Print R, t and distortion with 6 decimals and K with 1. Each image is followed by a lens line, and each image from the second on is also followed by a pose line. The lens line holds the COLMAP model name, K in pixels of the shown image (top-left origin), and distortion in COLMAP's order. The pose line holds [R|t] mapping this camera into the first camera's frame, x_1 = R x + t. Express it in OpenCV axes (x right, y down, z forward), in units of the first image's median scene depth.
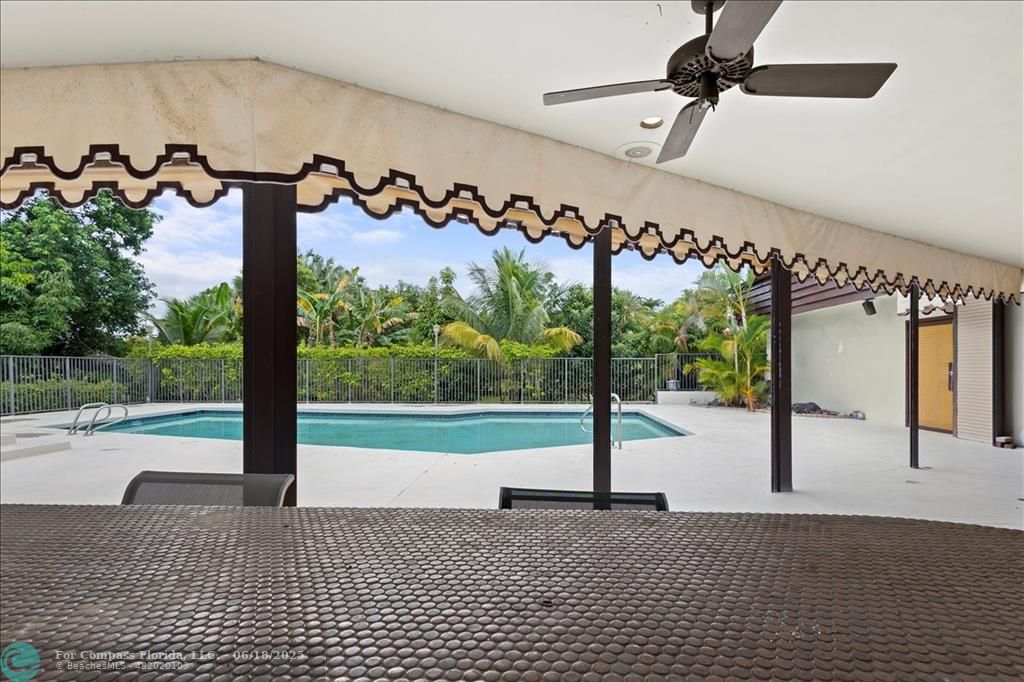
lens RADIAL K [[492.1, 0, 511.2], [0, 492.1, 371.6], [0, 0, 1]] dist [0.017280, 0.000233]
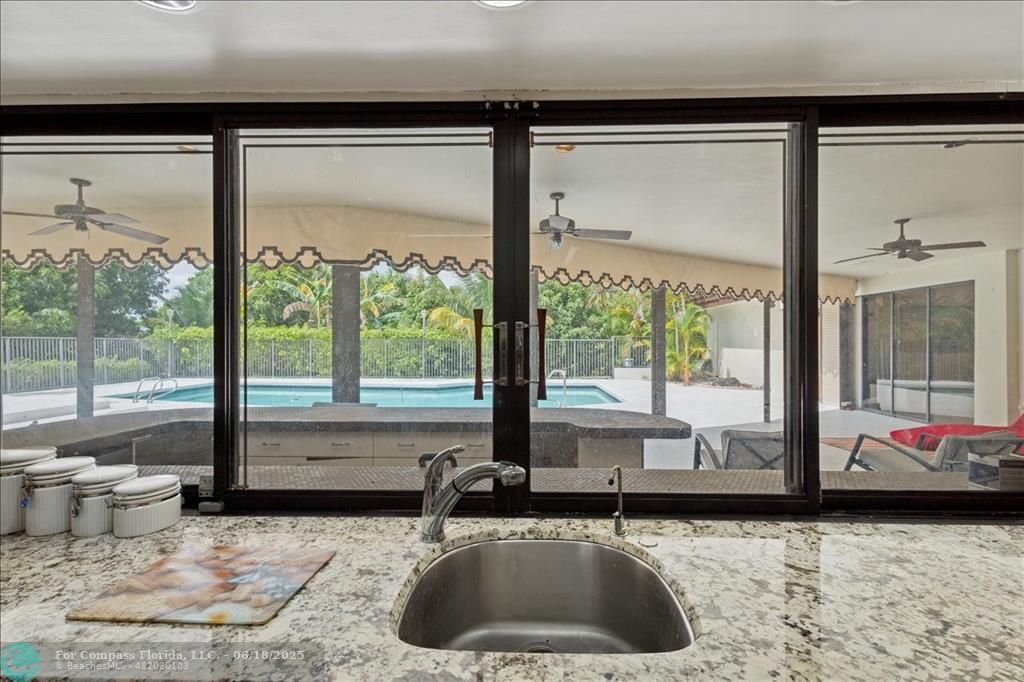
lens RADIAL K [[482.5, 0, 512.0], [0, 482.5, 341.0], [0, 0, 1]] dist [0.016703, 0.000174]
pose [[0.999330, 0.002411, 0.036520, 0.013330], [-0.001862, 0.999885, -0.015067, -0.006855], [-0.036552, 0.014989, 0.999219, -0.144730]]
